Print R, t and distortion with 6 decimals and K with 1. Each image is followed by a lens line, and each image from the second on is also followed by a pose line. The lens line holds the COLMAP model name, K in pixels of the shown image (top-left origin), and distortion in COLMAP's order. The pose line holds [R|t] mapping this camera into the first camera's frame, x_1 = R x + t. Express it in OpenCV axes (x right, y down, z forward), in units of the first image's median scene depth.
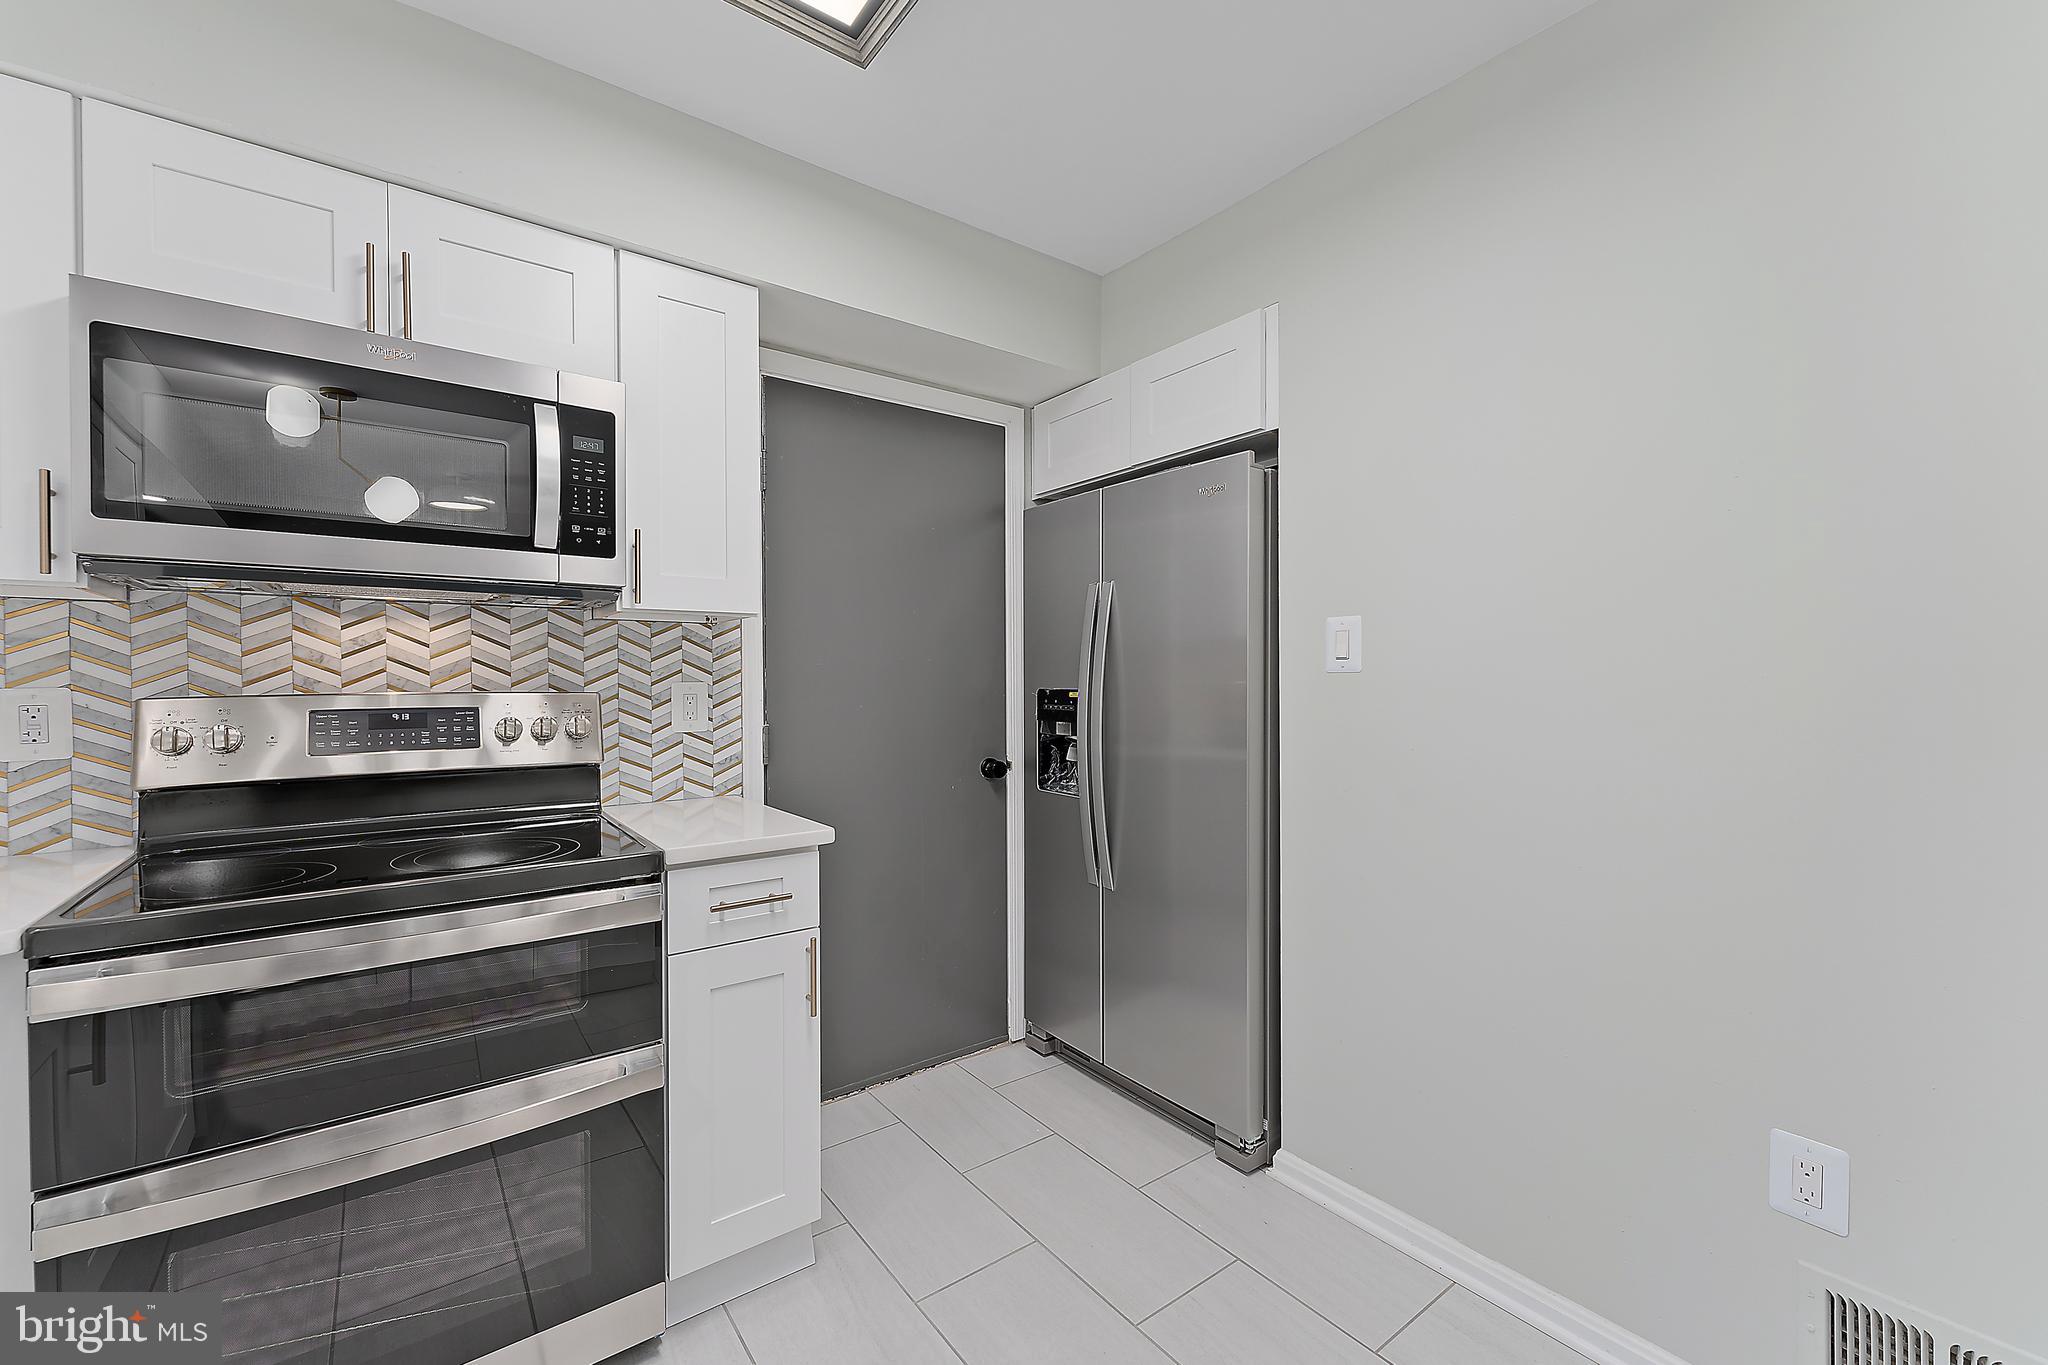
lens RADIAL K [[823.2, 0, 1027.5], [0, 823.2, 682.7], [0, 0, 1]] dist [-0.000147, -0.000317]
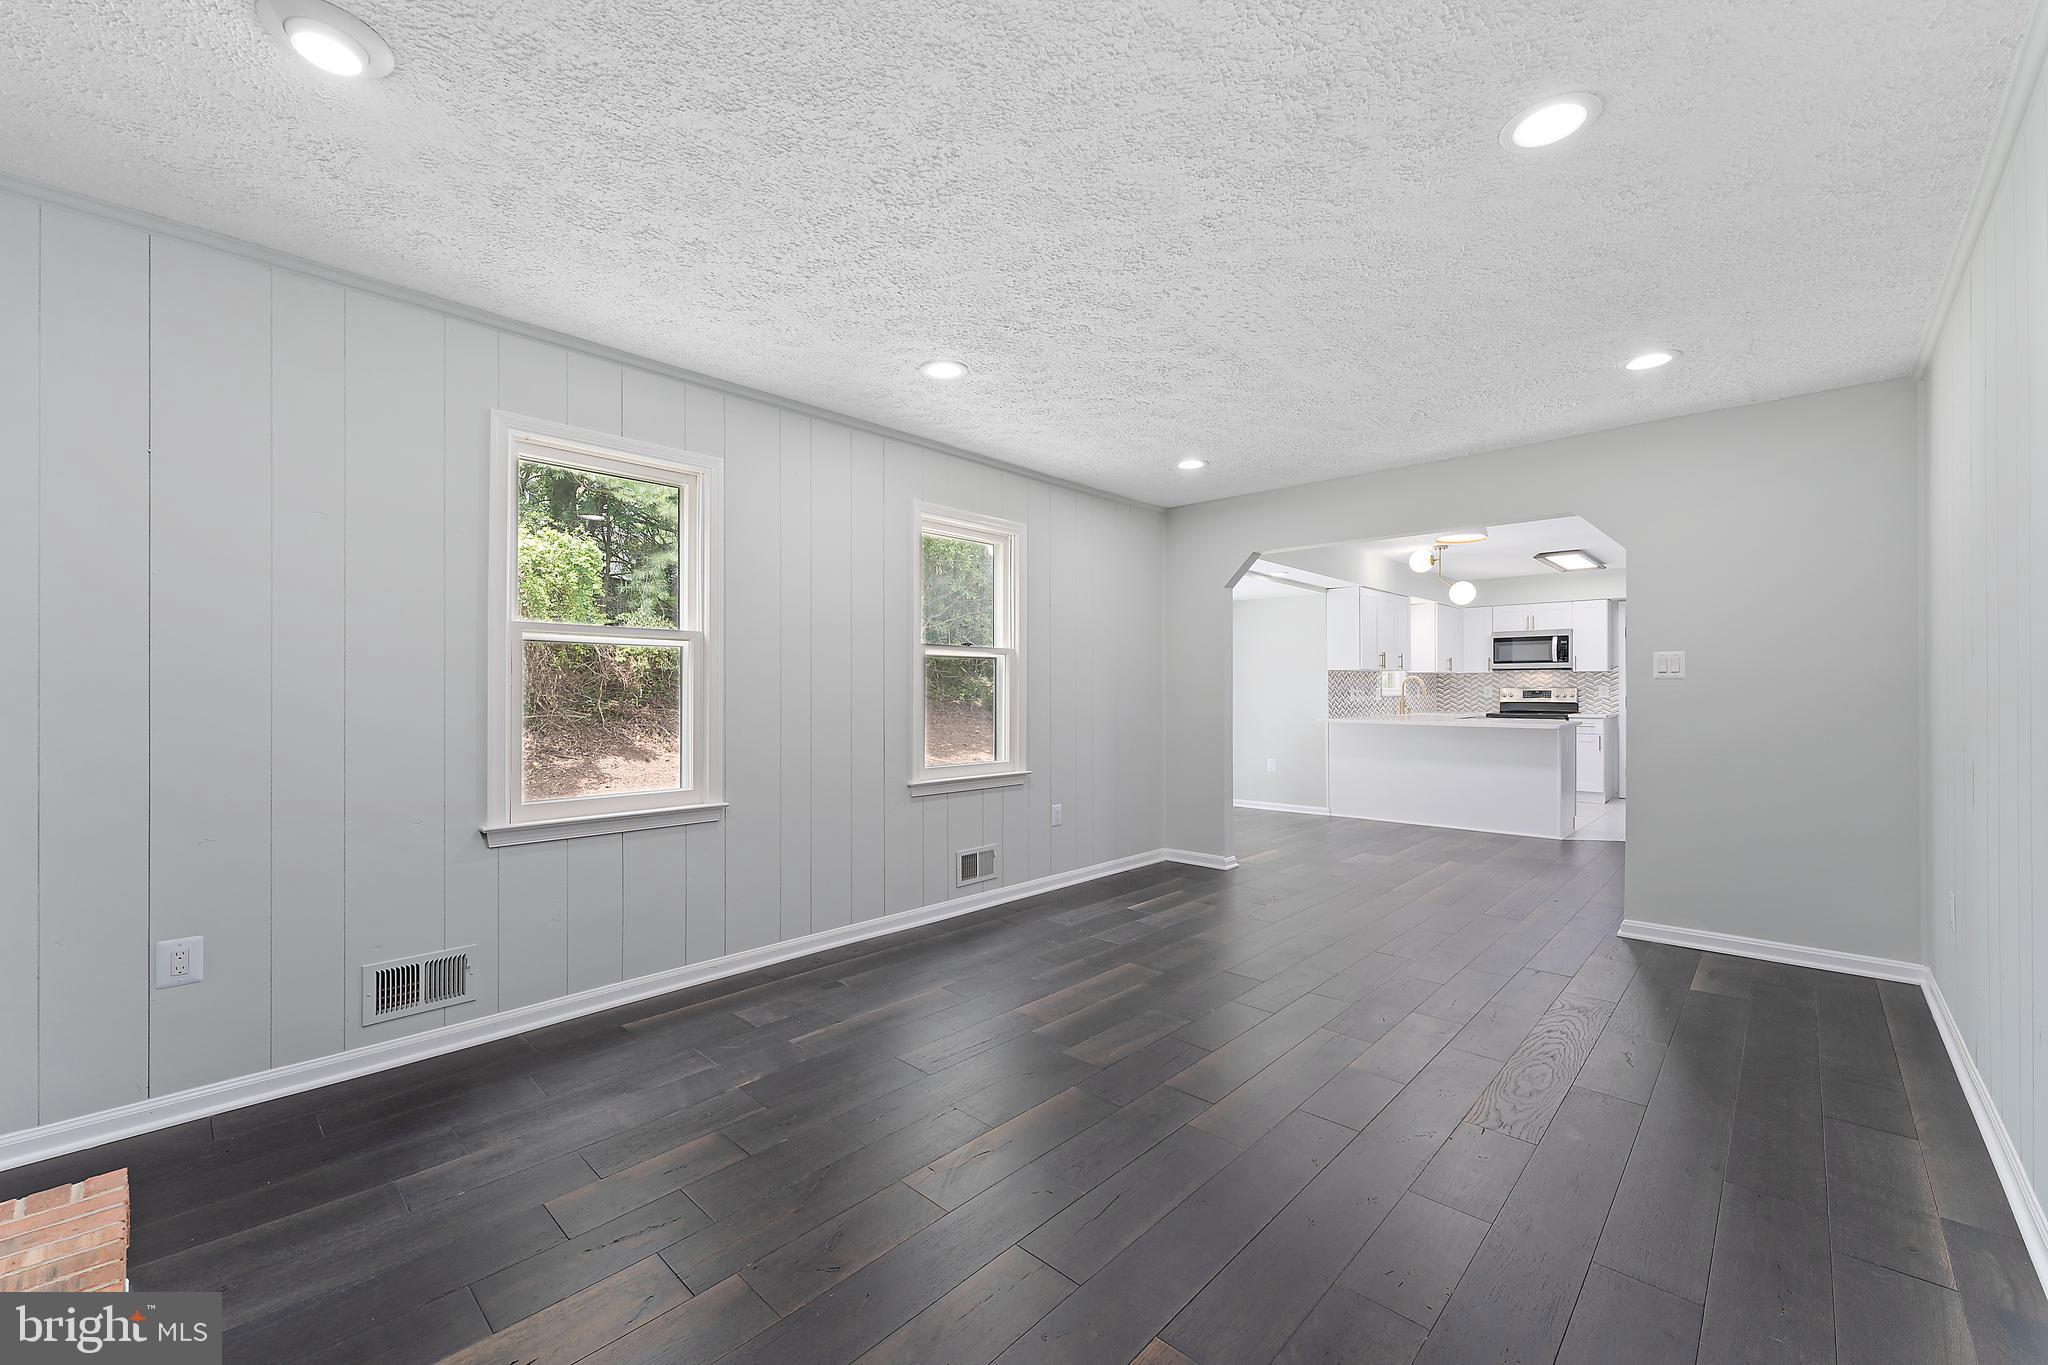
lens RADIAL K [[823.2, 0, 1022.6], [0, 823.2, 685.1], [0, 0, 1]] dist [-0.000147, -0.000317]
pose [[0.166152, 0.003262, -0.986095, 4.133036], [-0.003211, 0.999991, 0.002767, -0.008314], [0.986095, 0.002706, 0.166161, -3.335797]]
